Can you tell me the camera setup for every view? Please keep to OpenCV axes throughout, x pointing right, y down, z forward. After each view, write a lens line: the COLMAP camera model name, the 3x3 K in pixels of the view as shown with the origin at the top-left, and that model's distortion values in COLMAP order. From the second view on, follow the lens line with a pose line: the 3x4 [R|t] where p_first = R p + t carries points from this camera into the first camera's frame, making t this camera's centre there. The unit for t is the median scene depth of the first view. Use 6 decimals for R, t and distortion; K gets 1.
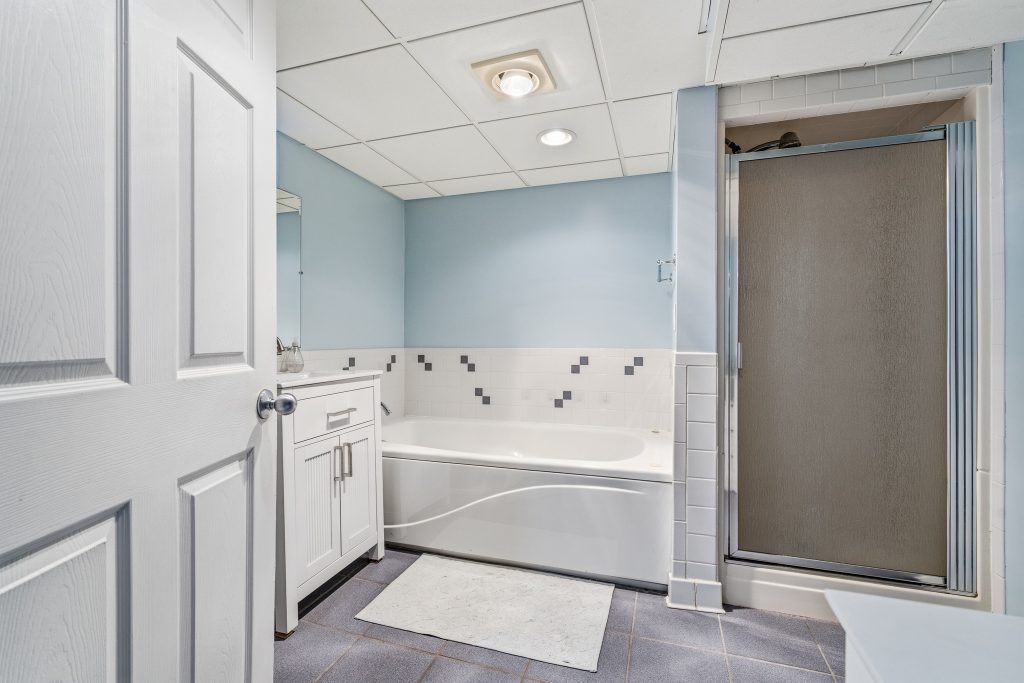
lens RADIAL K [[467.7, 0, 512.0], [0, 467.7, 341.5], [0, 0, 1]] dist [0.028481, 0.000066]
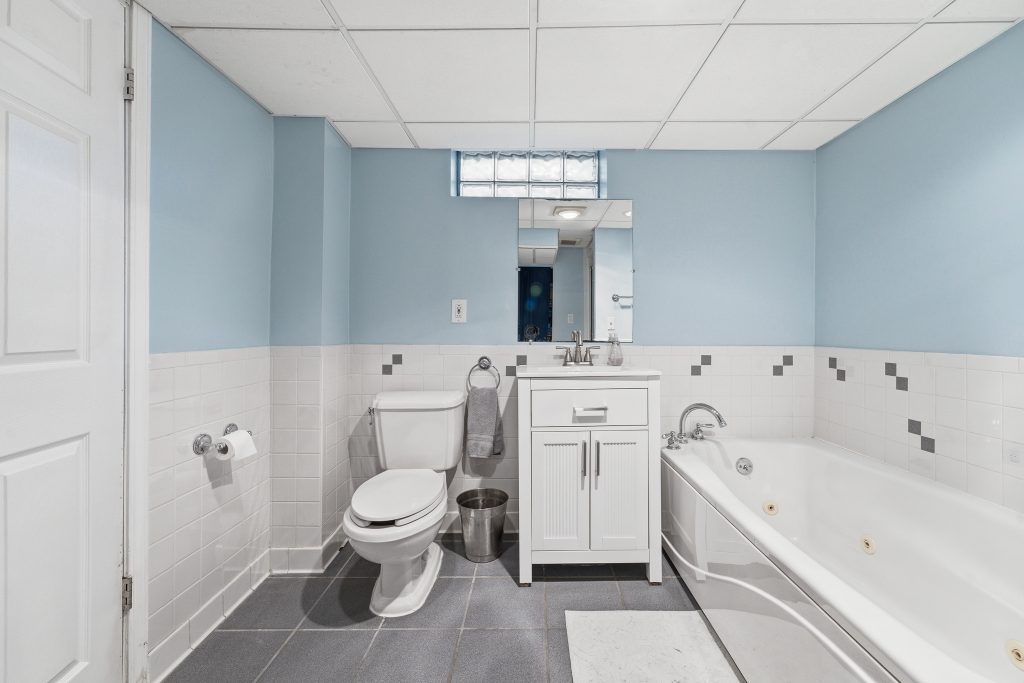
lens RADIAL K [[426.4, 0, 514.8], [0, 426.4, 327.2], [0, 0, 1]] dist [-0.002629, 0.000270]
pose [[0.285189, -0.001165, -0.958471, 0.393161], [-0.003986, 0.999989, -0.002401, -0.018251], [0.958463, 0.004505, 0.285181, 0.487826]]
